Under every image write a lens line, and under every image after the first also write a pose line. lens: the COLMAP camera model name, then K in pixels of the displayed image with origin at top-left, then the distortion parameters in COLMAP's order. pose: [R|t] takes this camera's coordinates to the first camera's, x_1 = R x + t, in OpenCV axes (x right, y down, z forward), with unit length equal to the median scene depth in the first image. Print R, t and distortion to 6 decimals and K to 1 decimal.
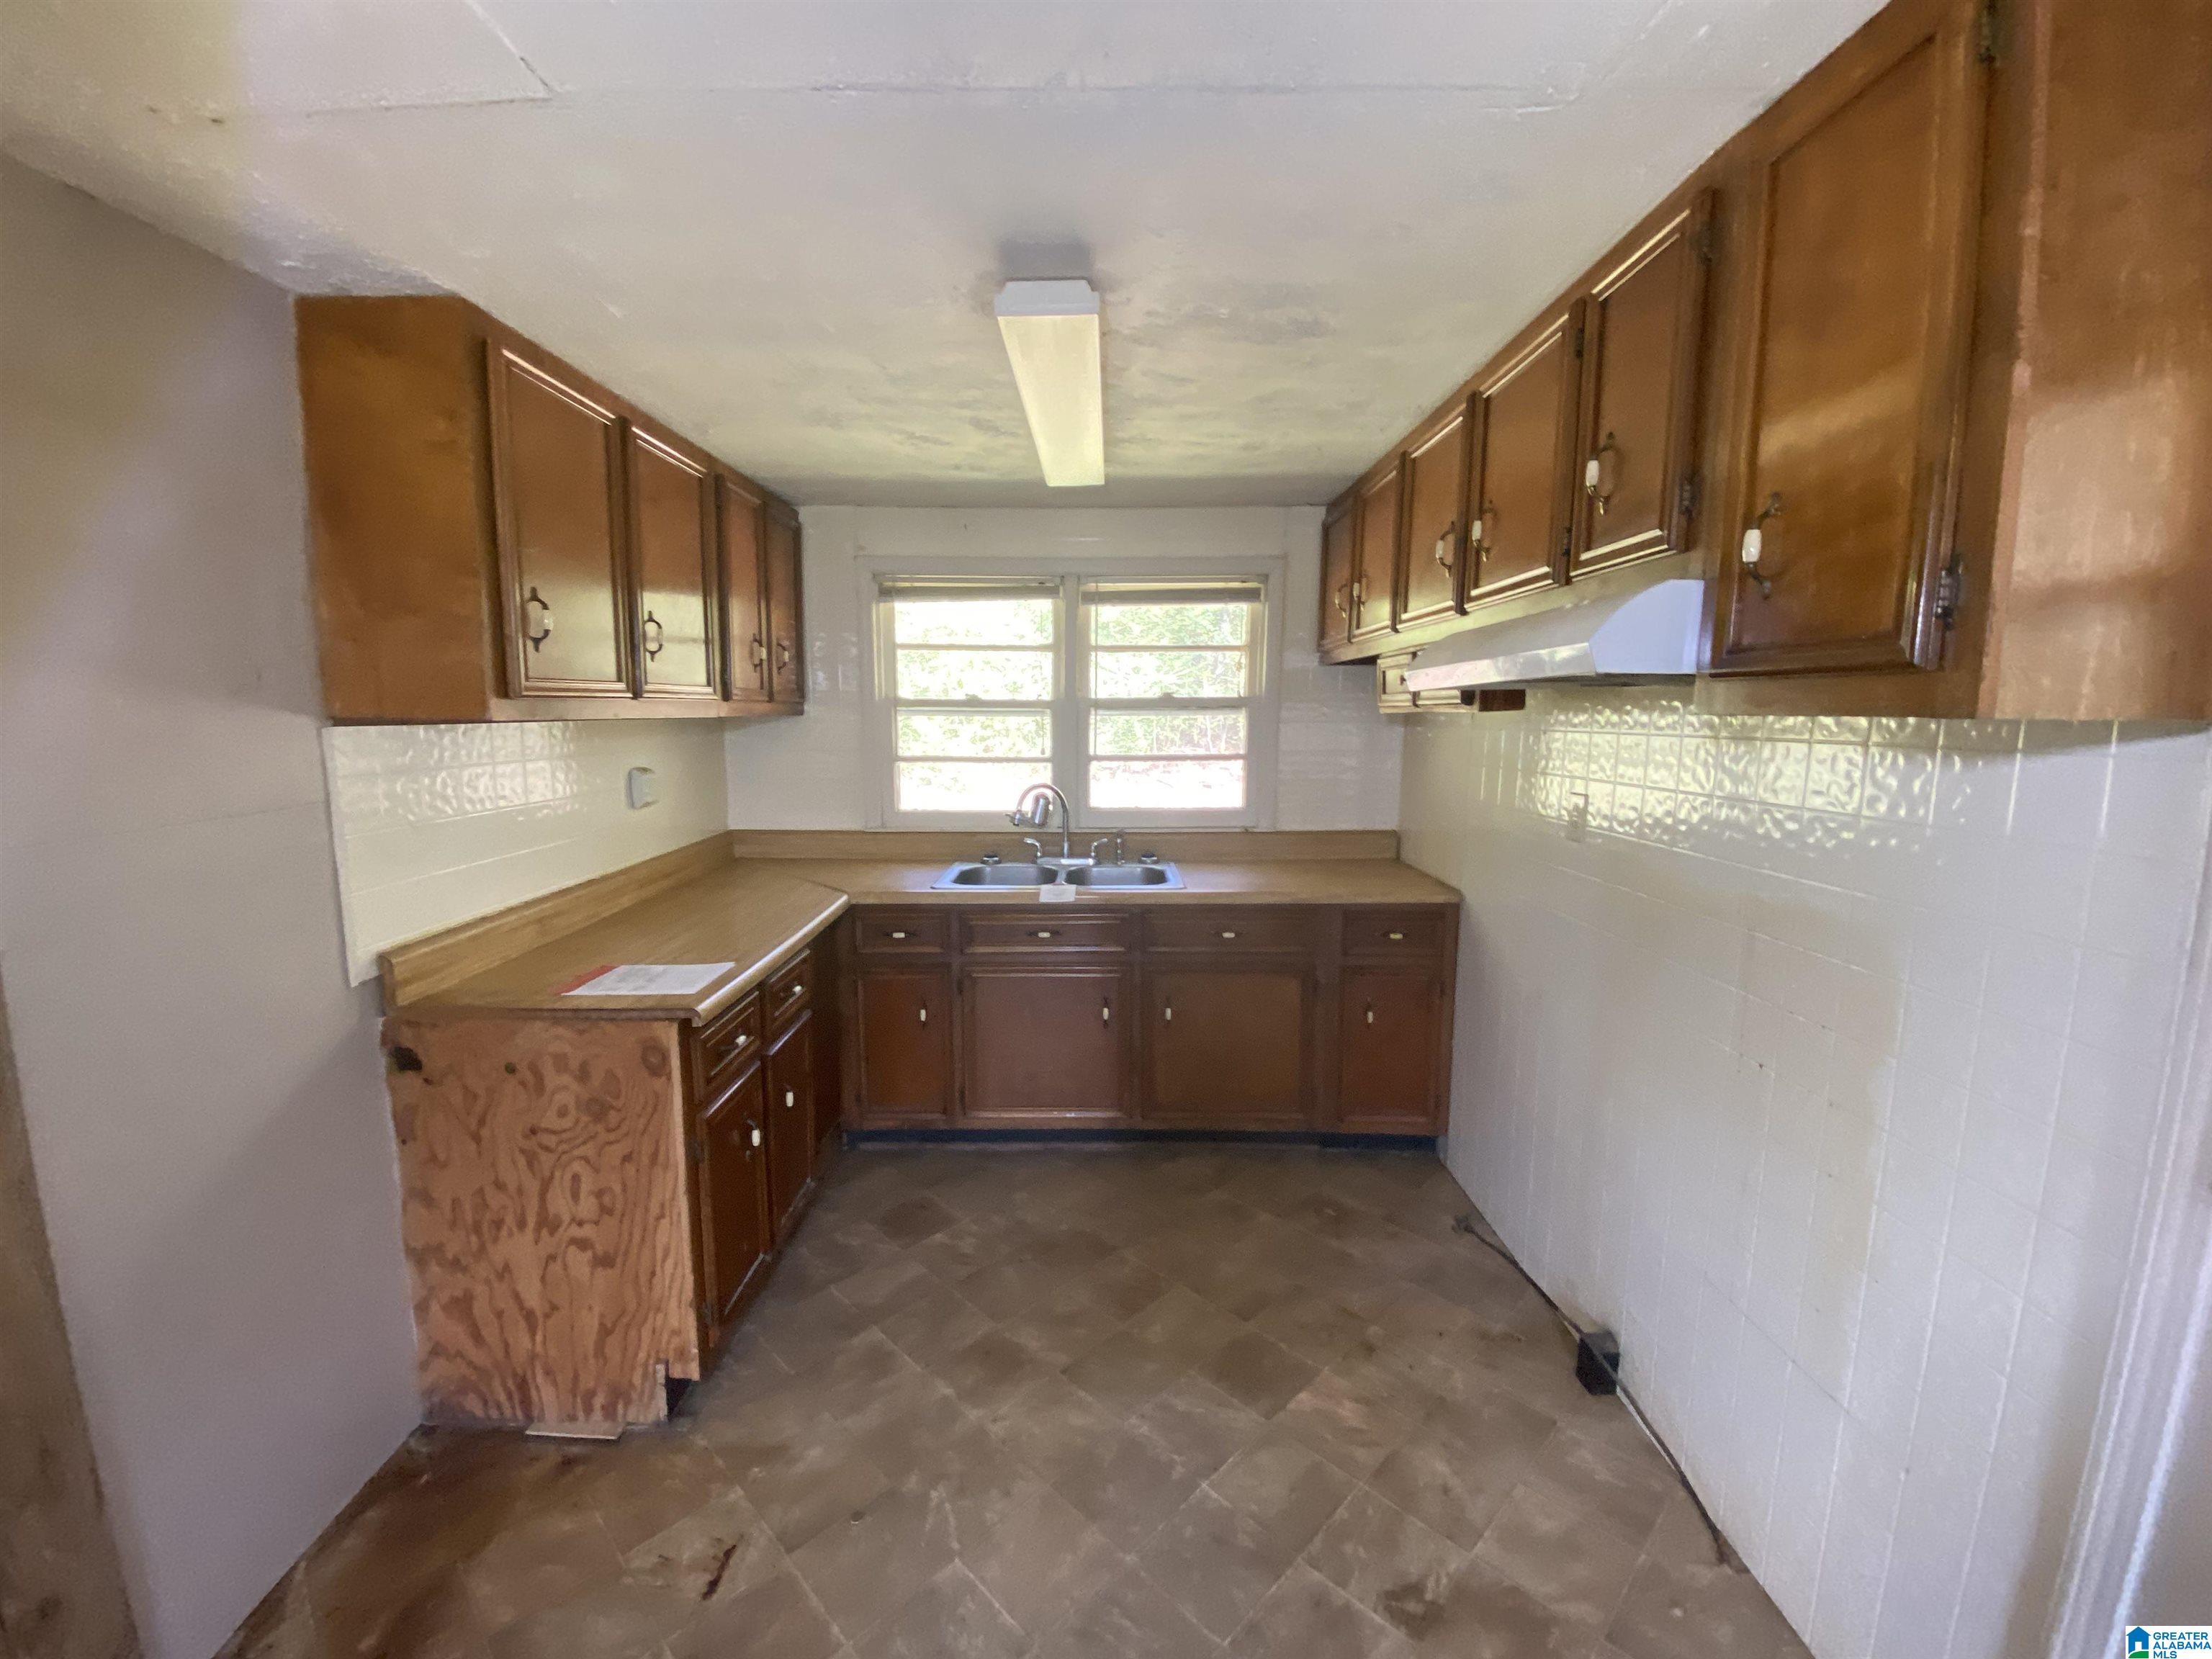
lens RADIAL K [[893.0, 0, 1089.6], [0, 893.0, 830.0], [0, 0, 1]] dist [0.022556, -0.020372]
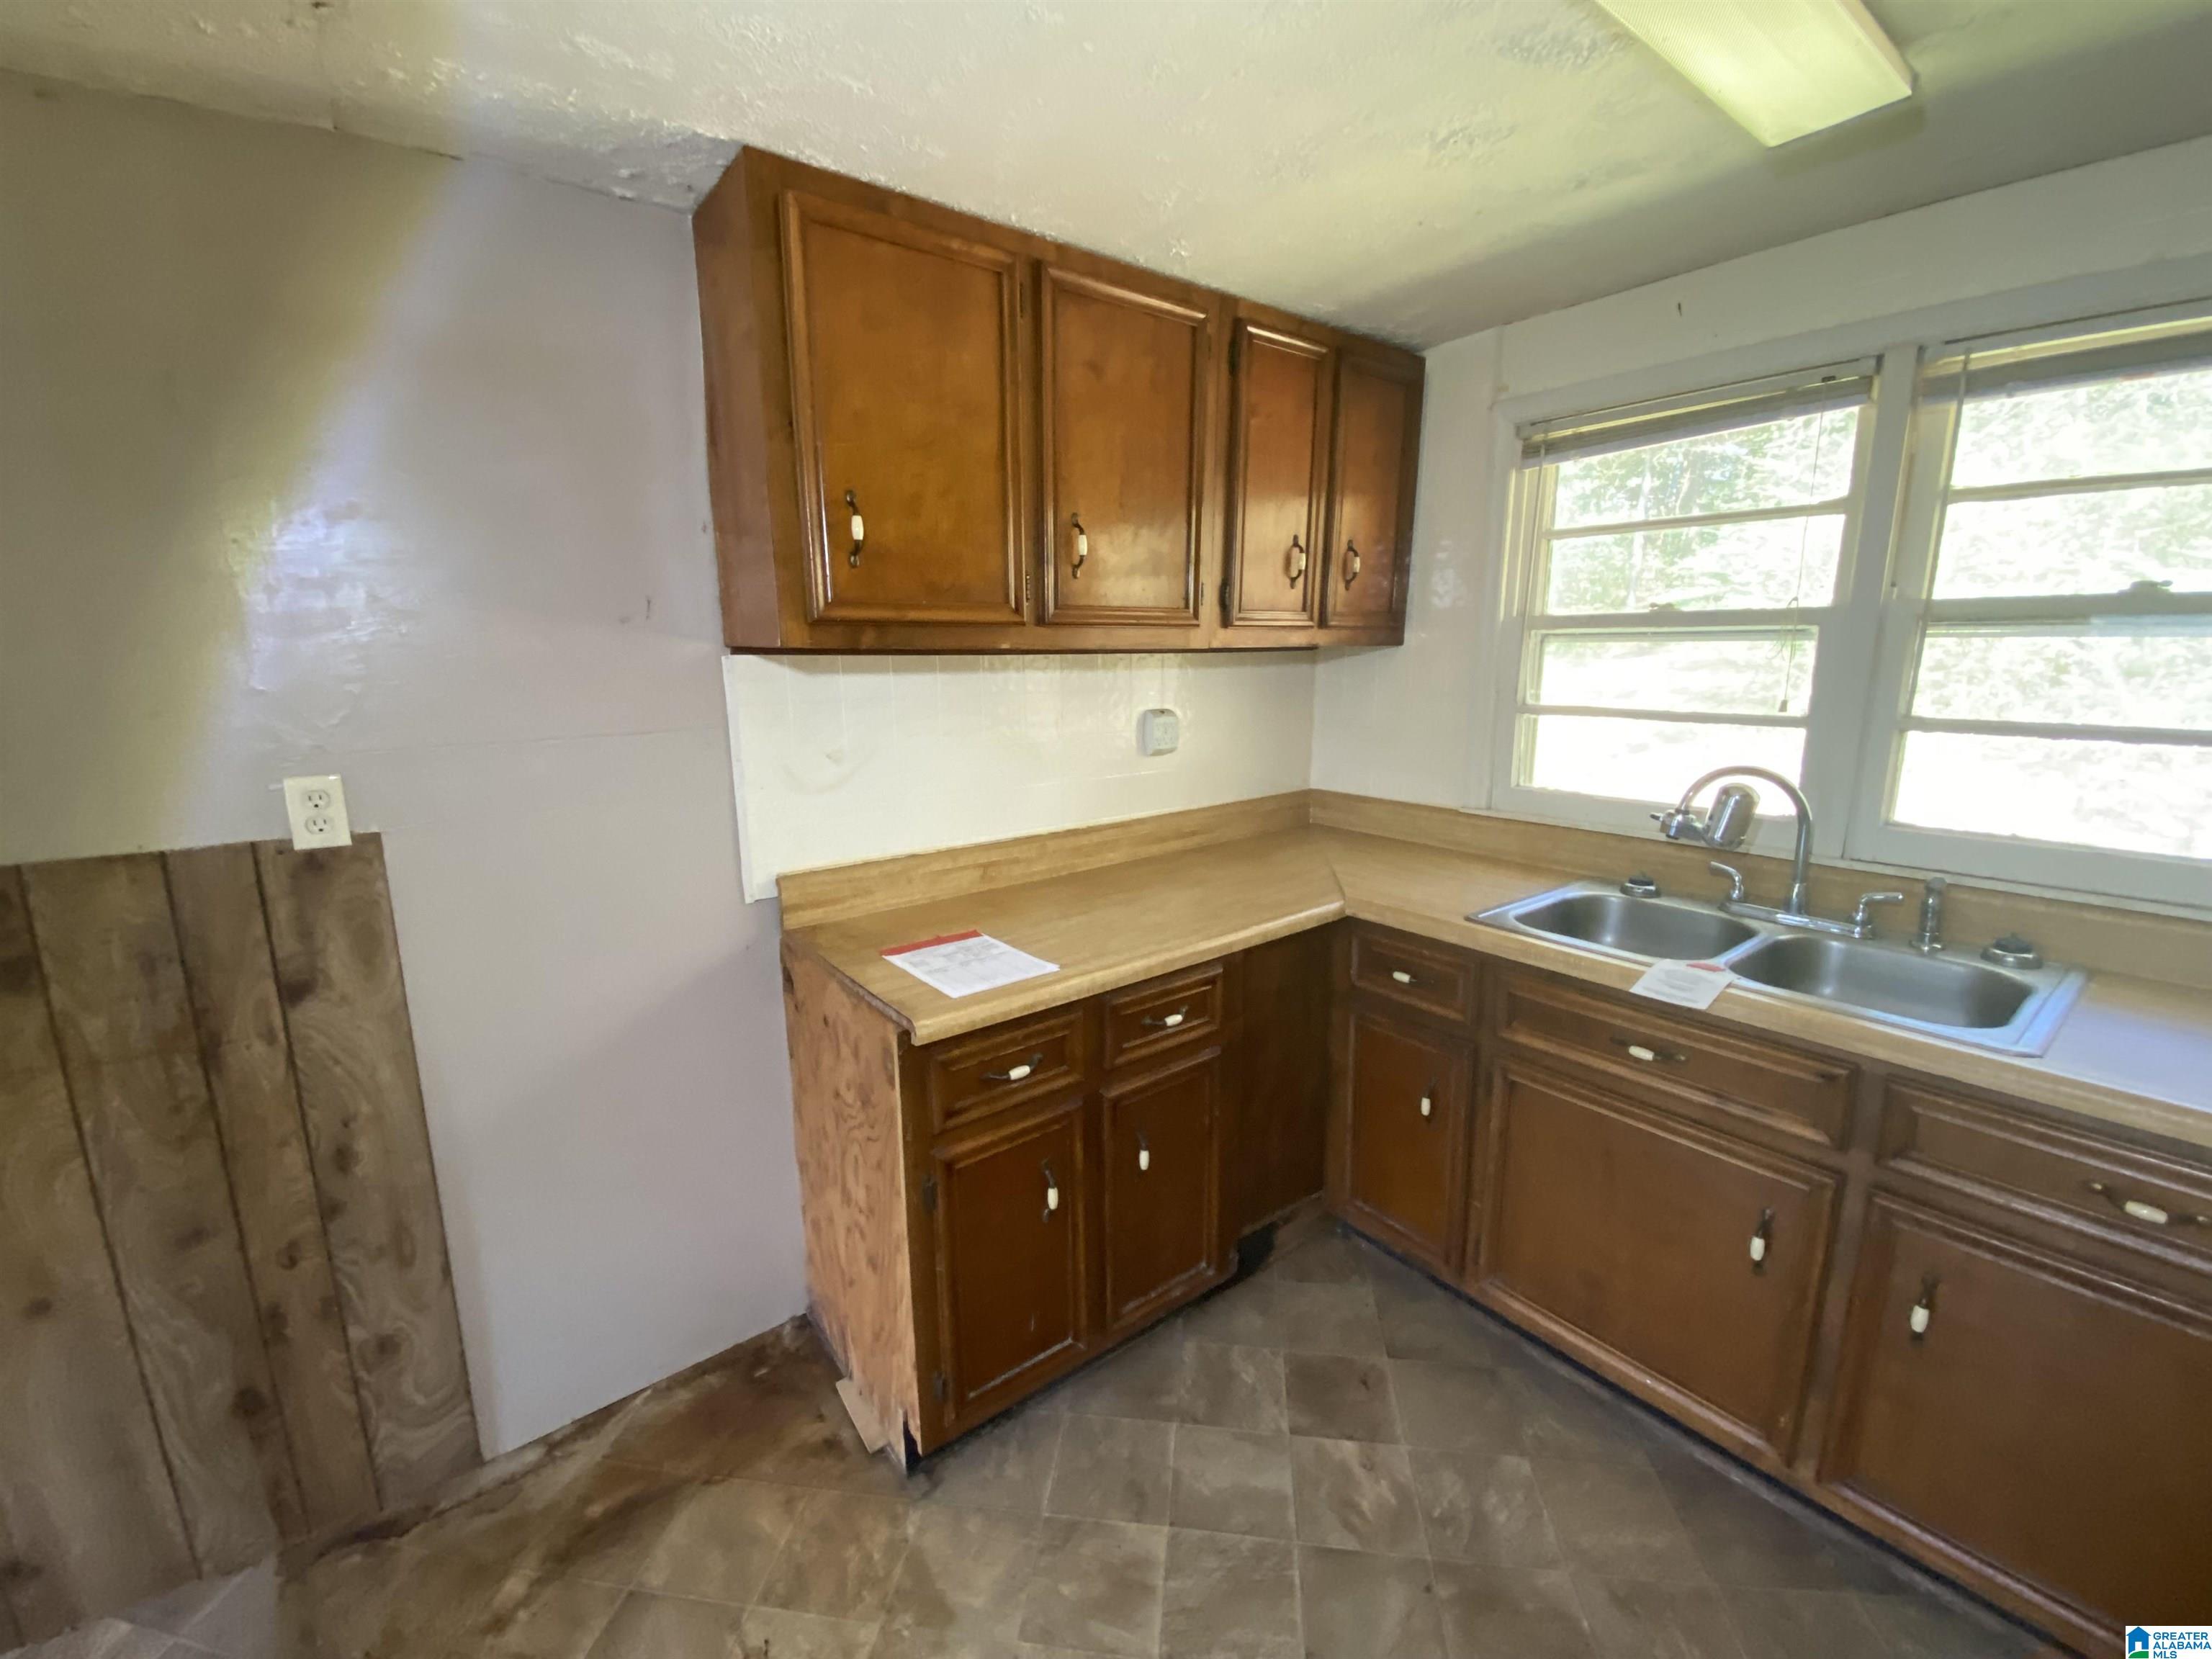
lens RADIAL K [[893.0, 0, 1089.6], [0, 893.0, 830.0], [0, 0, 1]] dist [0.022556, -0.020372]
pose [[0.611250, 0.147152, -0.777638, 0.140953], [-0.096821, 0.989086, 0.111060, -0.040086], [0.785493, 0.007407, 0.618826, 0.397328]]
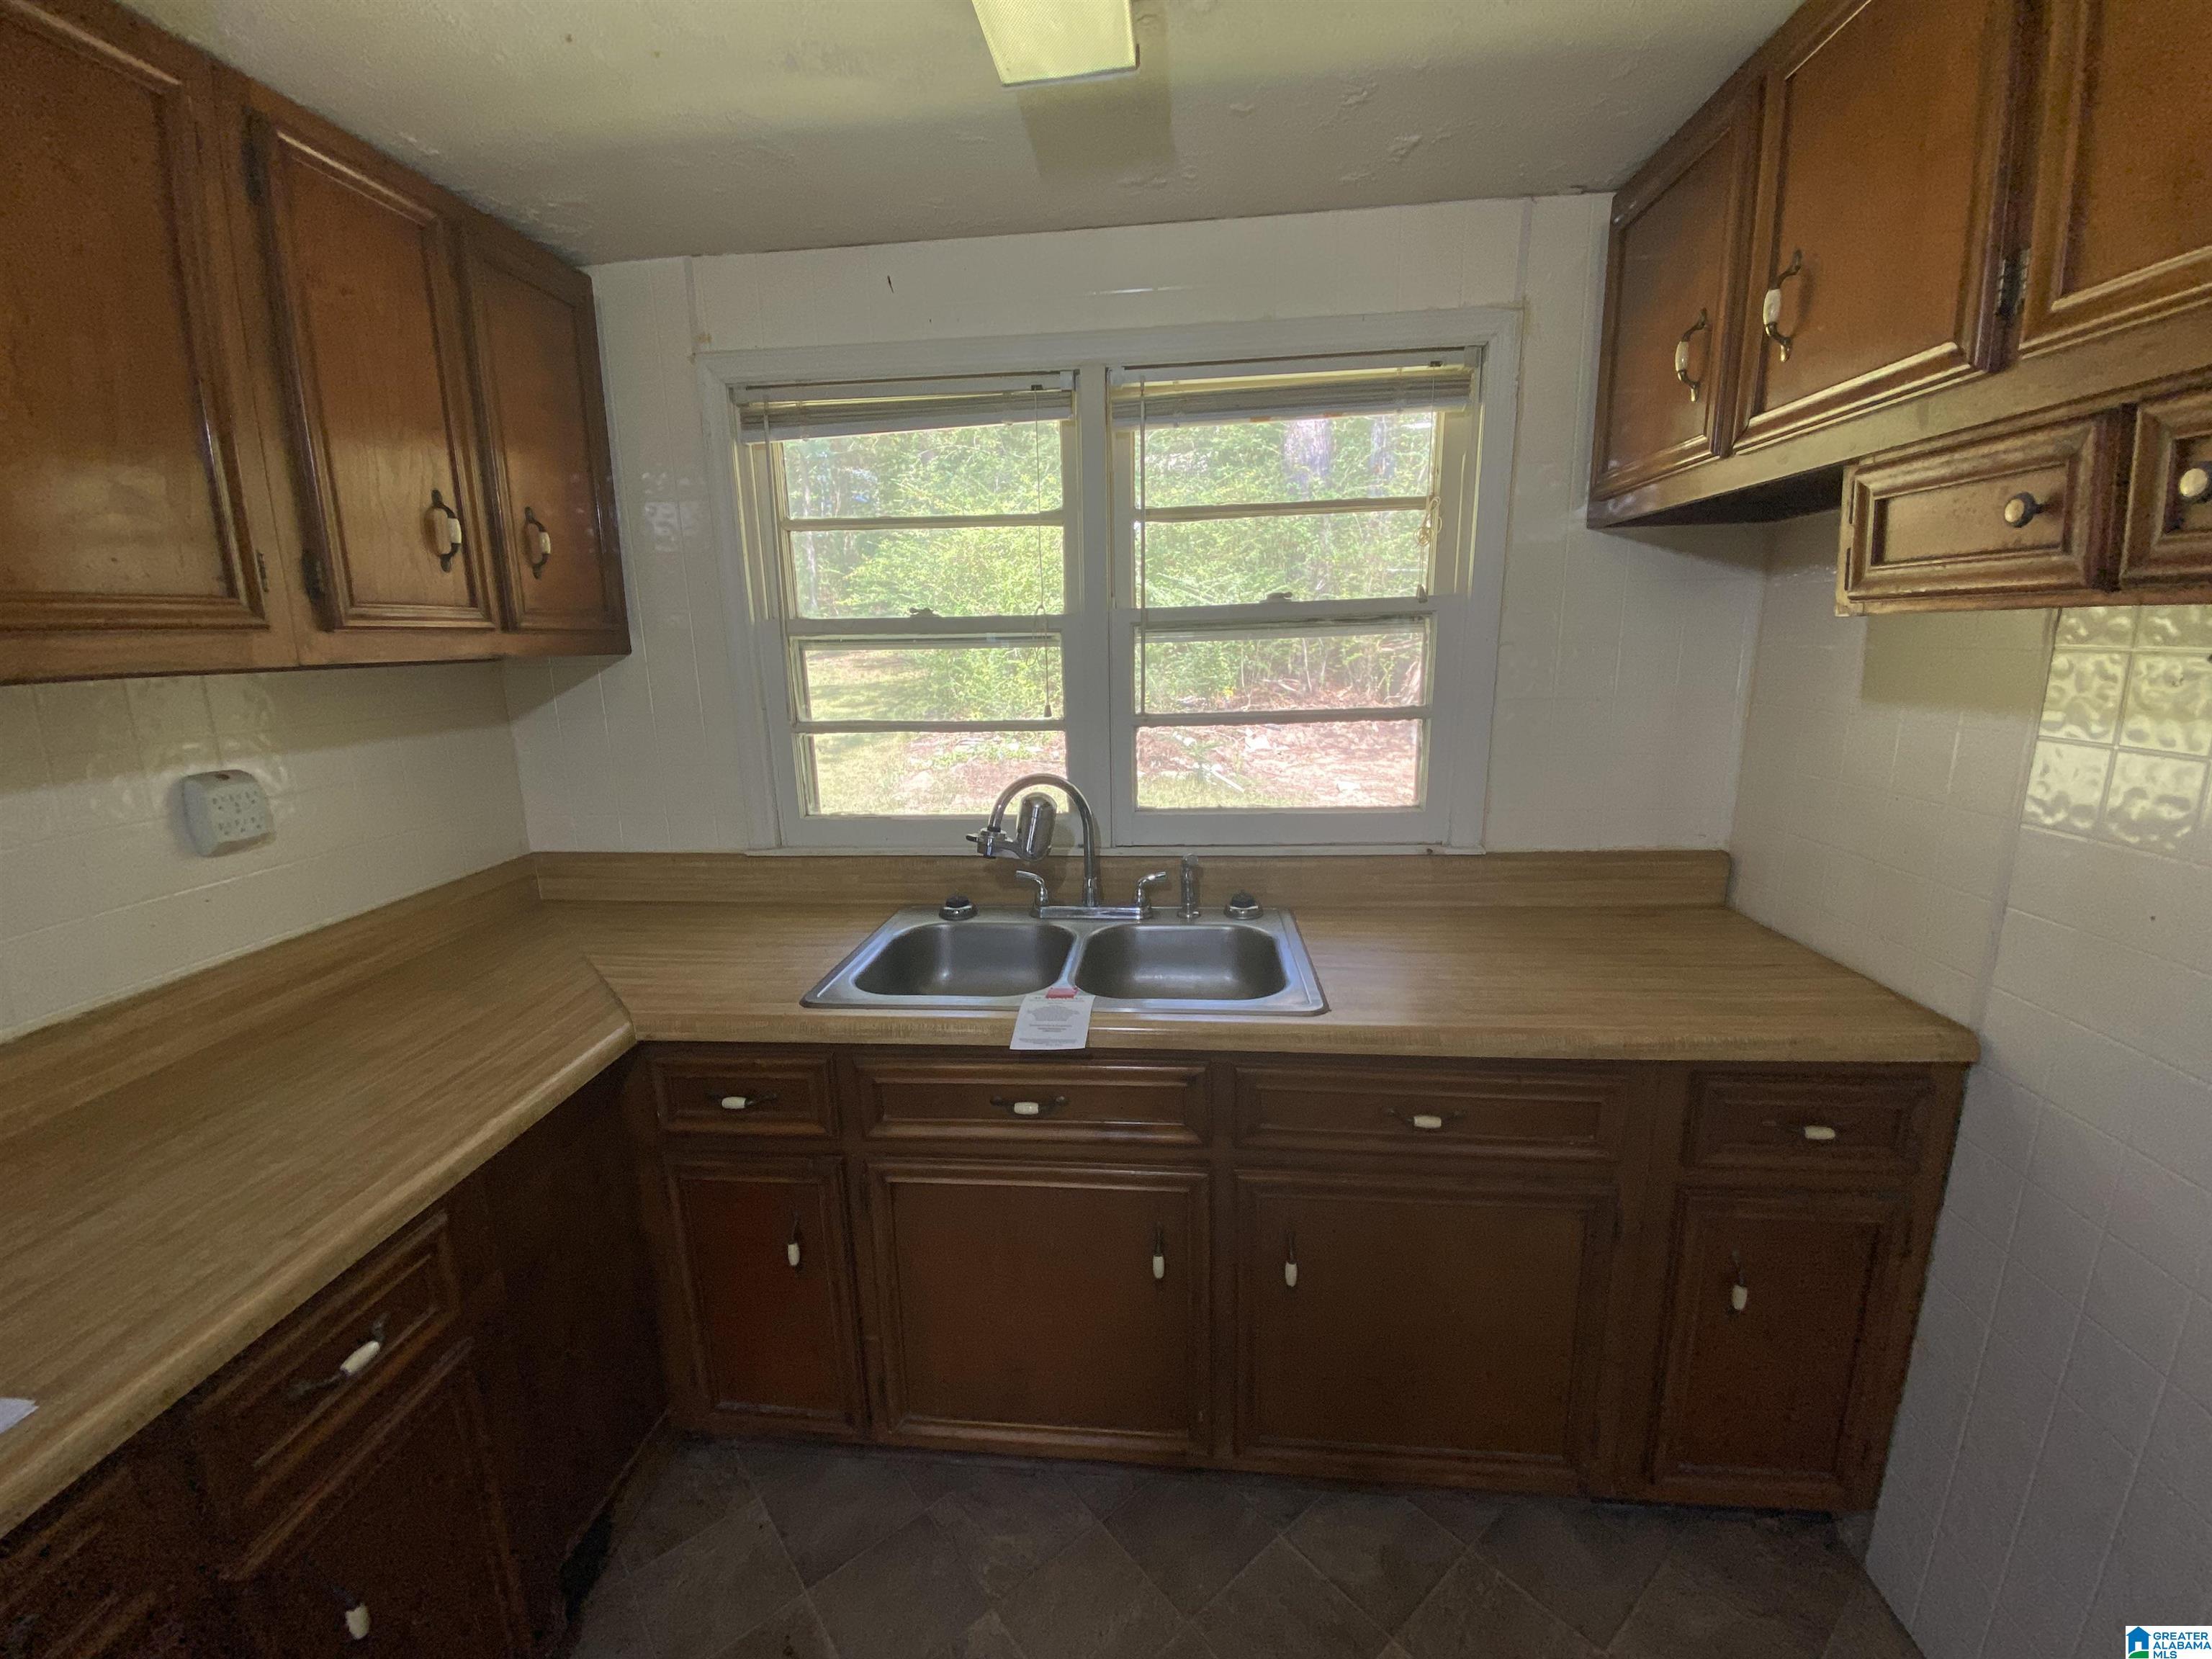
lens RADIAL K [[893.0, 0, 1089.6], [0, 893.0, 830.0], [0, 0, 1]] dist [0.022556, -0.020372]
pose [[0.996217, -0.005677, -0.086716, 0.024100], [0.012173, 0.997142, 0.074565, -0.064407], [0.086045, -0.075338, 0.993439, 0.524540]]
